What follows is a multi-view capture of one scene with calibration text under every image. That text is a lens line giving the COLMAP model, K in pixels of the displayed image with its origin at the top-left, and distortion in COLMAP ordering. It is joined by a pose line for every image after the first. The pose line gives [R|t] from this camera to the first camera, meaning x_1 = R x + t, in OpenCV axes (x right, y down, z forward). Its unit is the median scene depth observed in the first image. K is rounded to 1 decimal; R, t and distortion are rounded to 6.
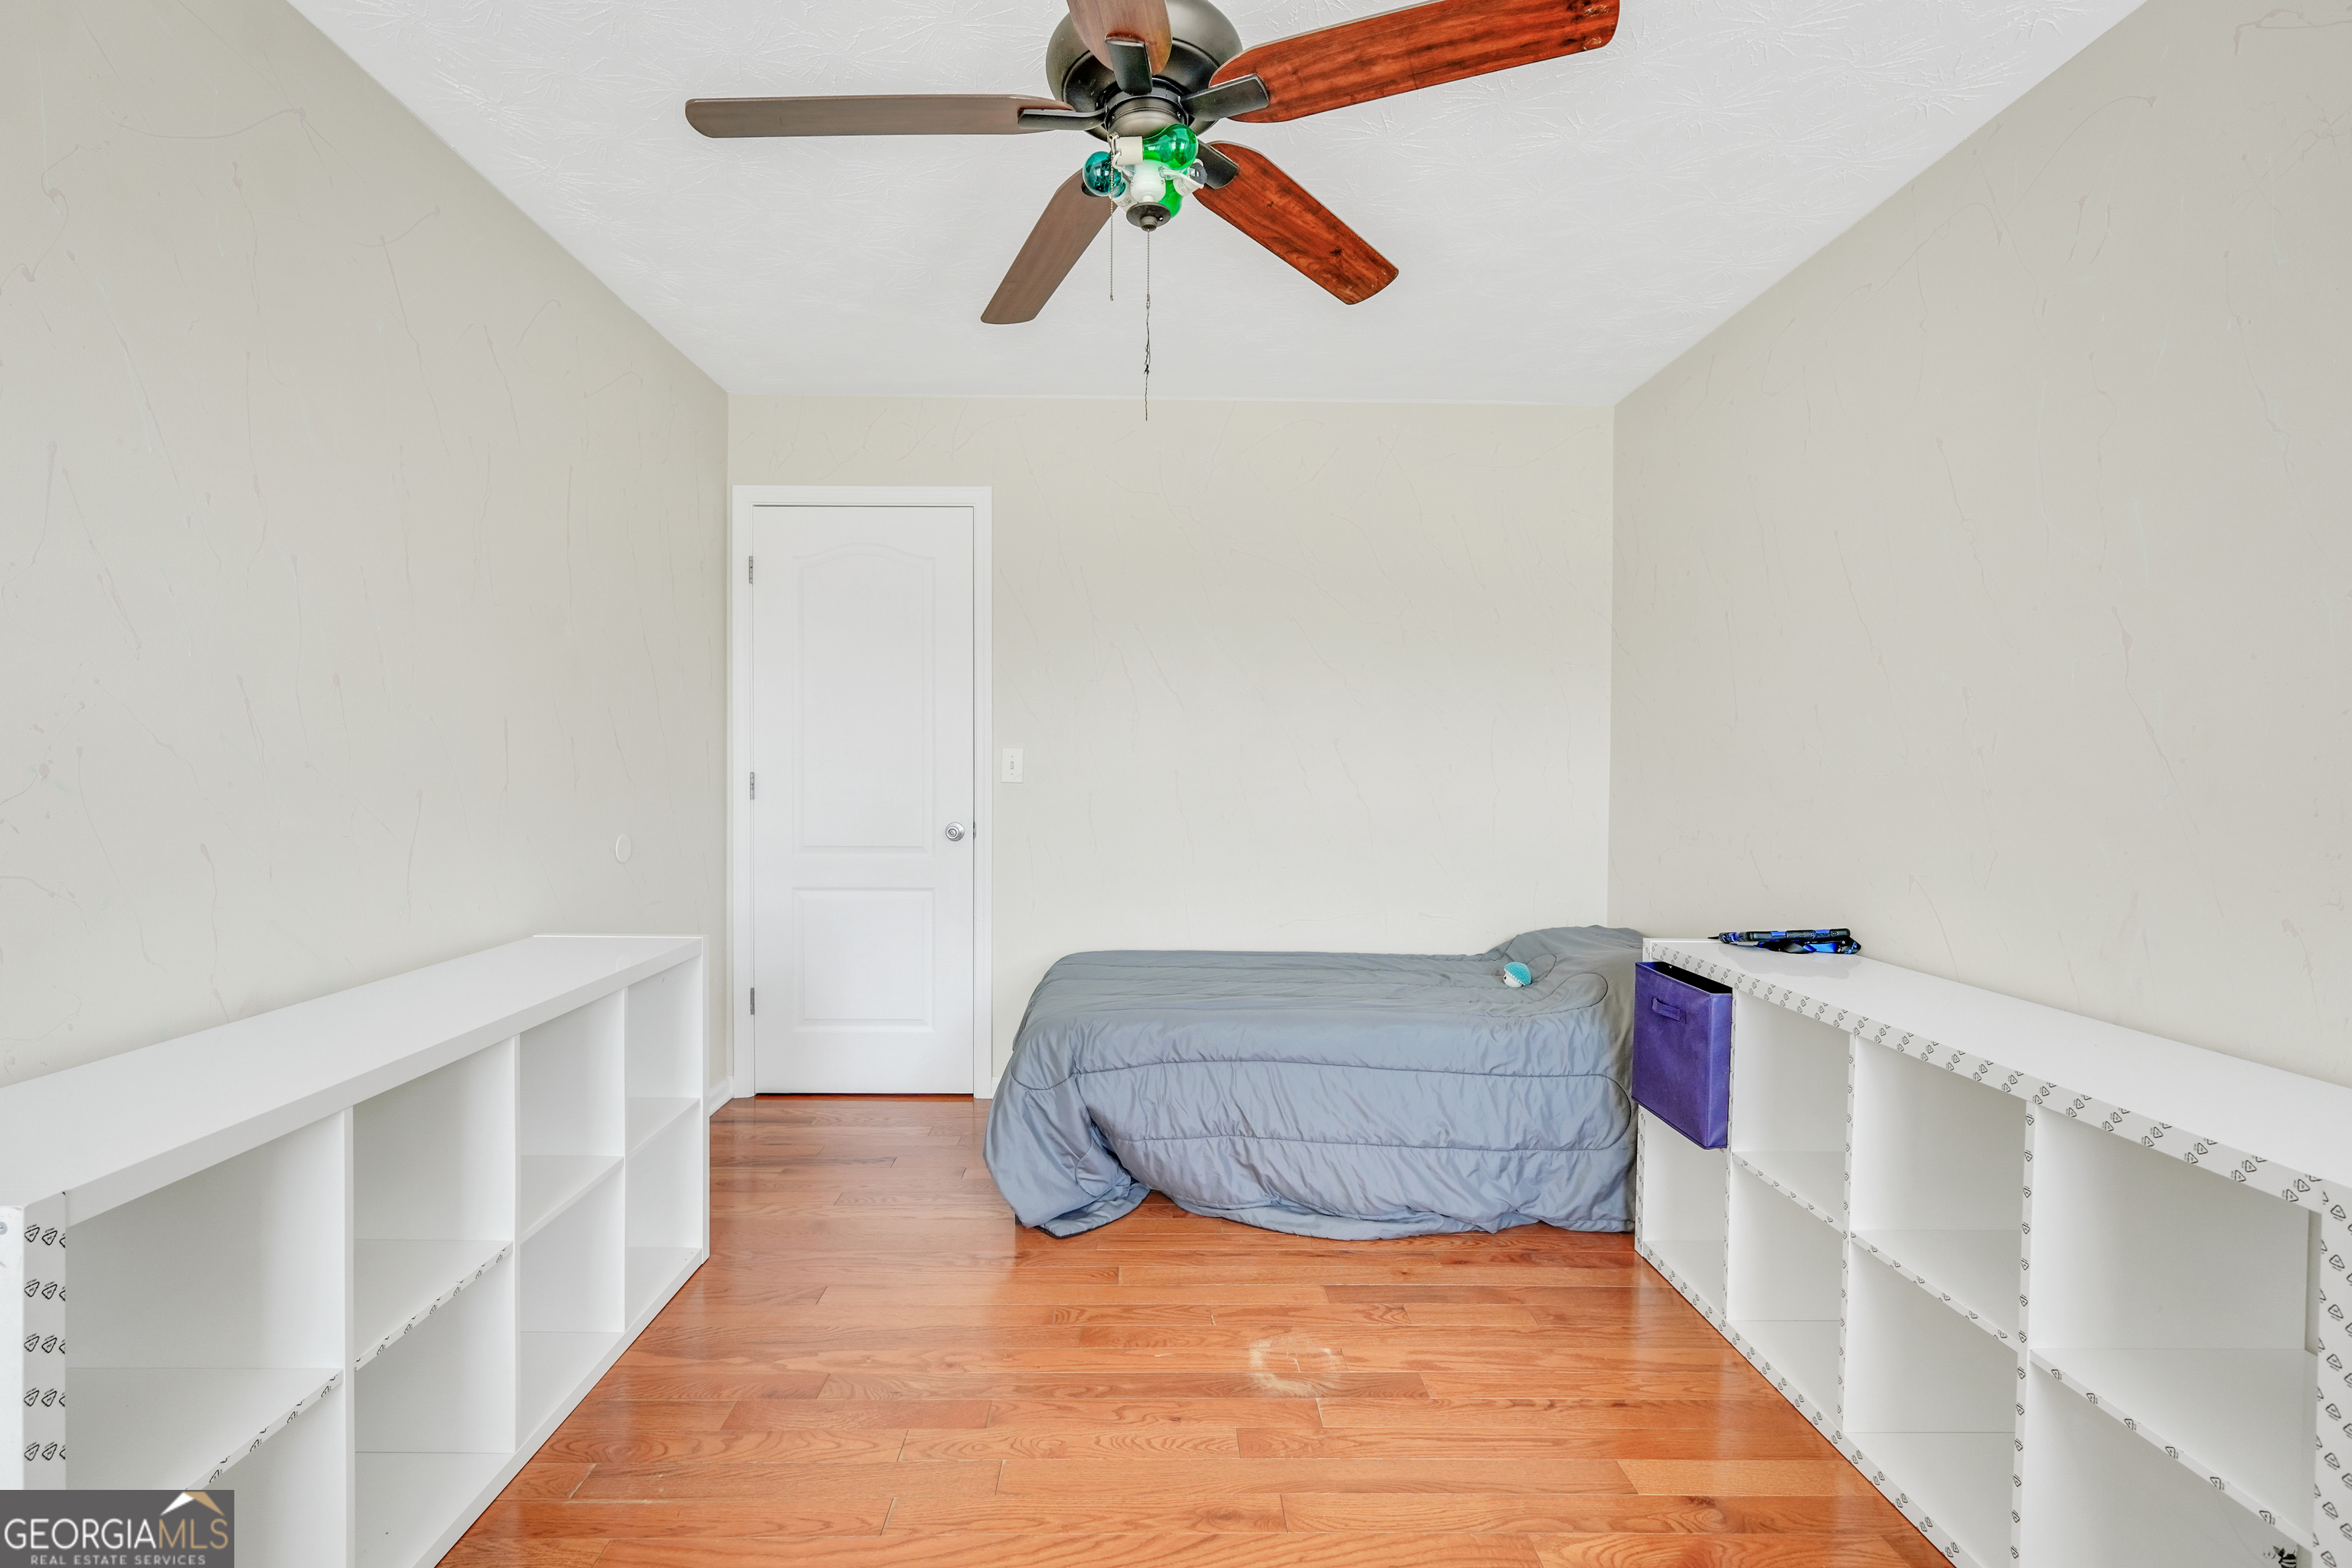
lens RADIAL K [[998.5, 0, 1161.5], [0, 998.5, 777.9], [0, 0, 1]] dist [-0.022936, 0.008980]
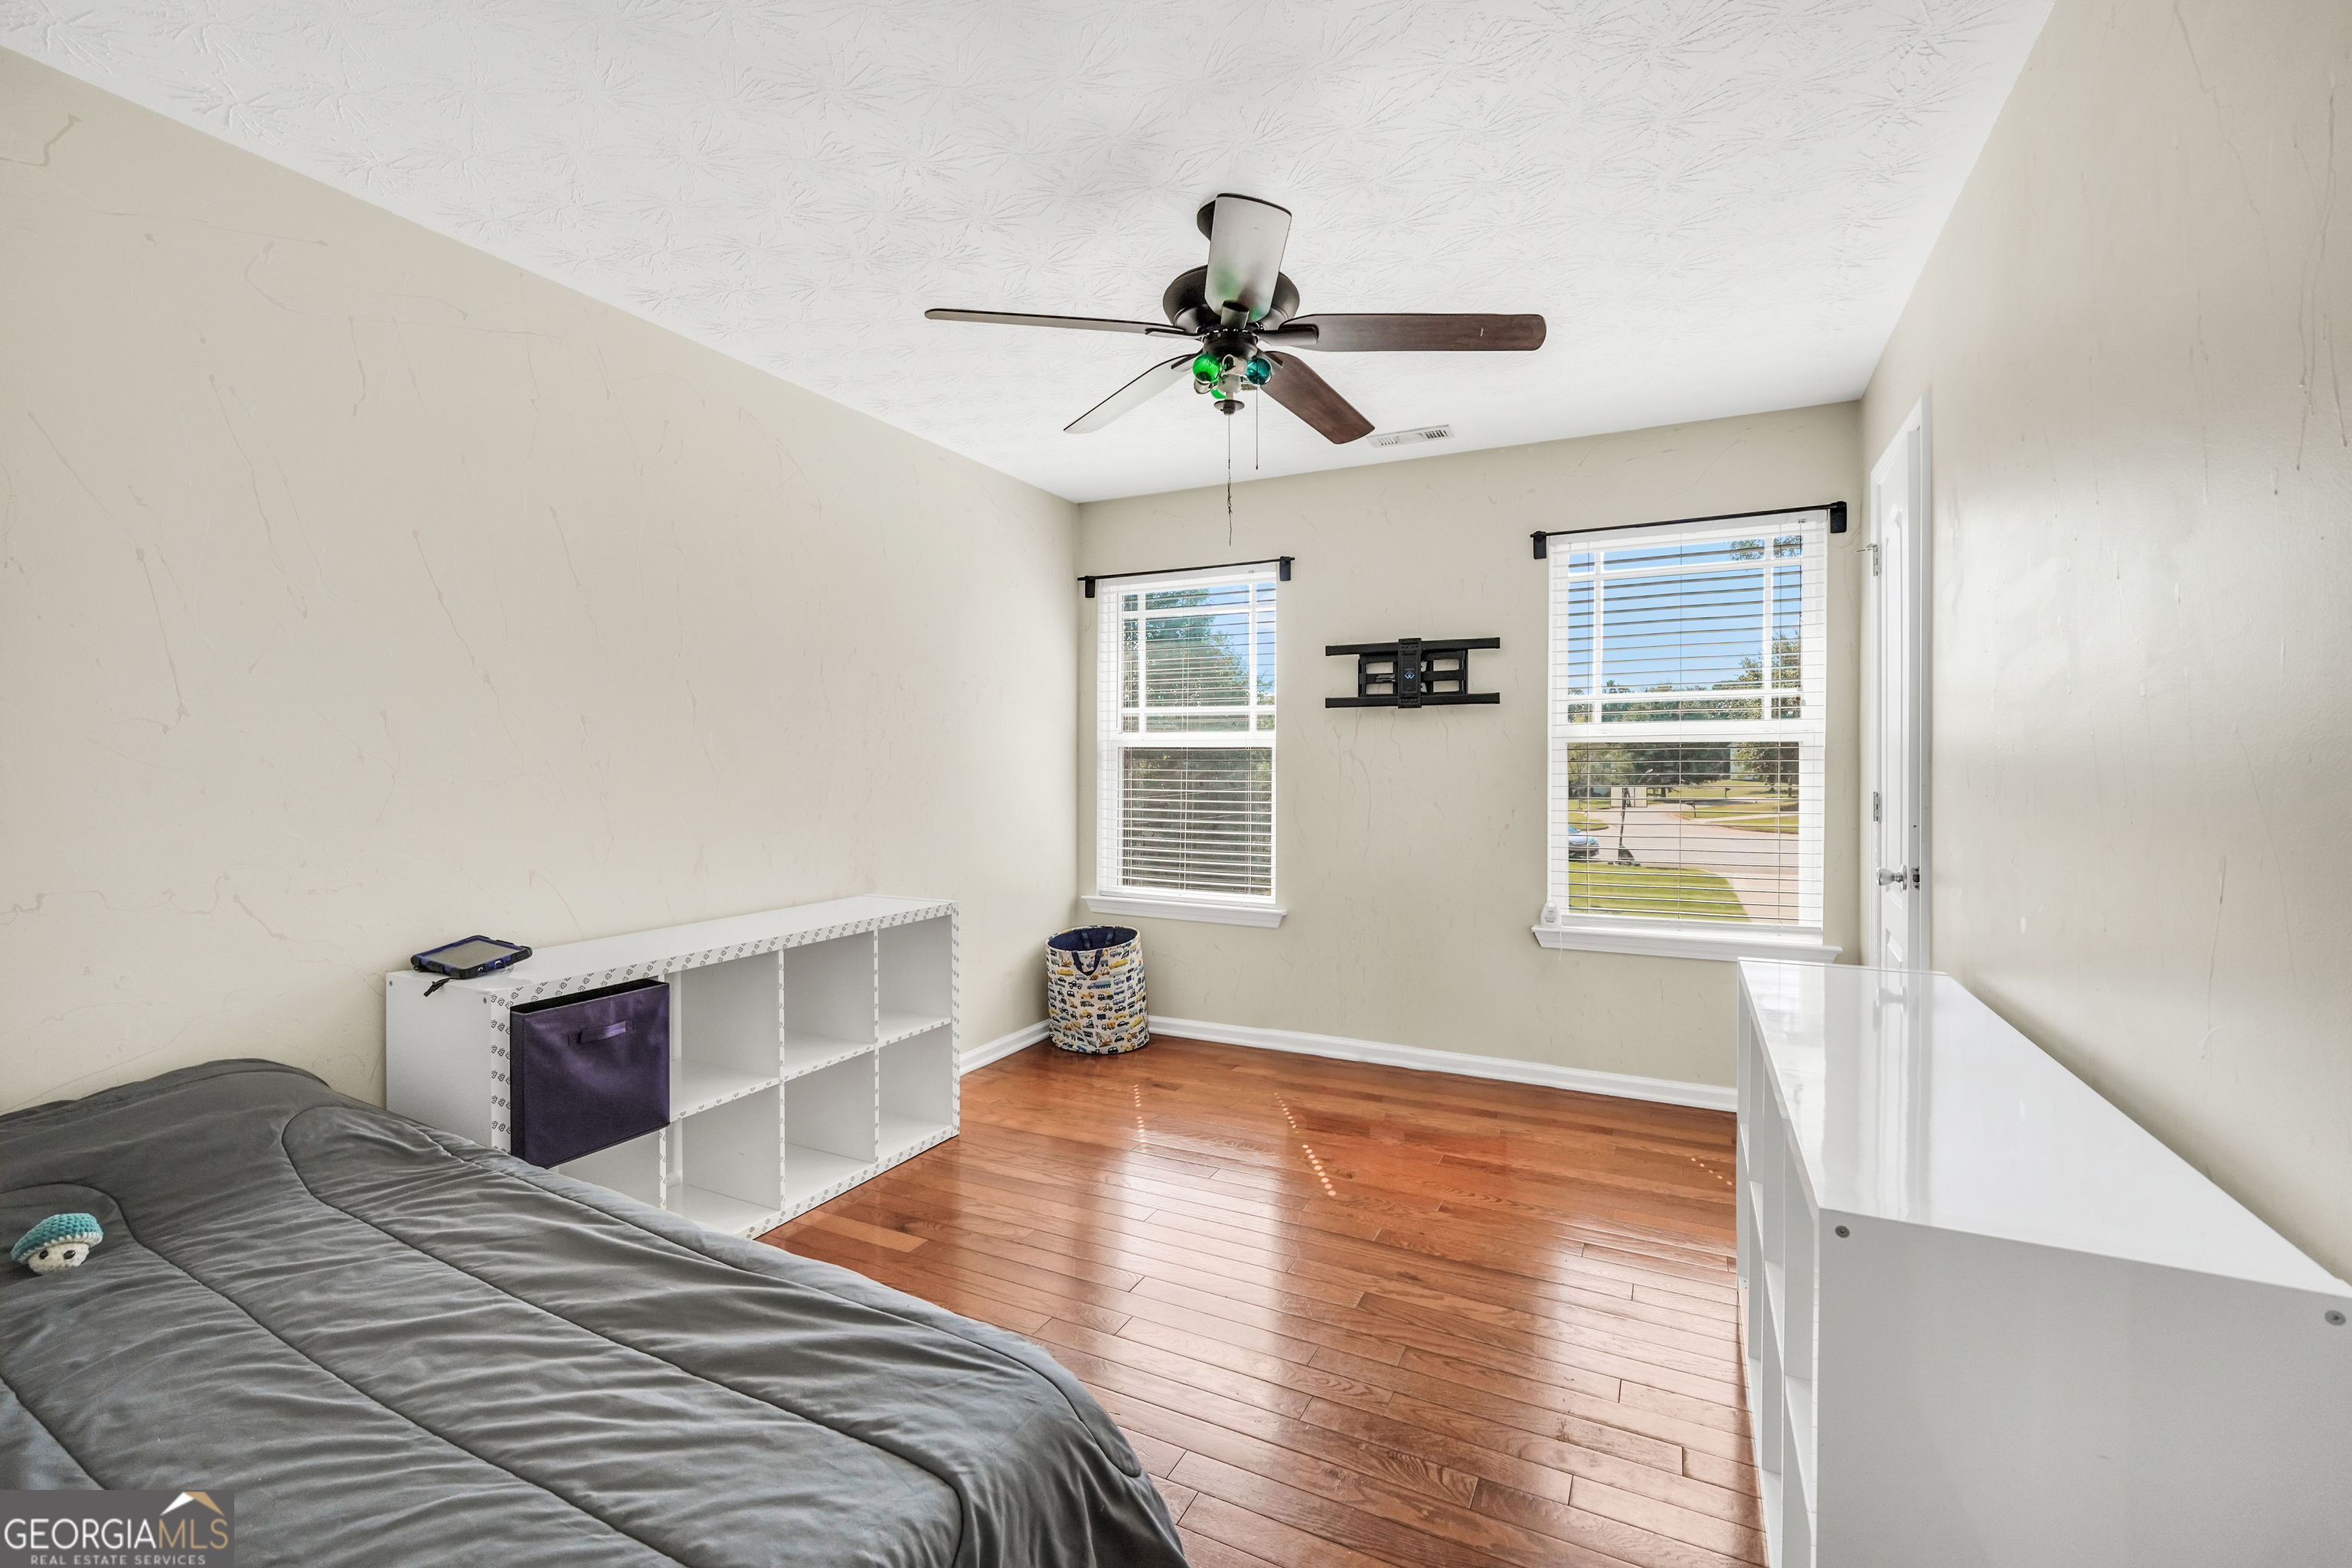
lens RADIAL K [[998.5, 0, 1161.5], [0, 998.5, 777.9], [0, 0, 1]] dist [-0.022936, 0.008980]
pose [[-0.882885, -0.007838, 0.469523, -0.420328], [0.007401, 0.999504, 0.030603, -0.037576], [-0.469530, 0.030494, -0.882390, 1.575756]]
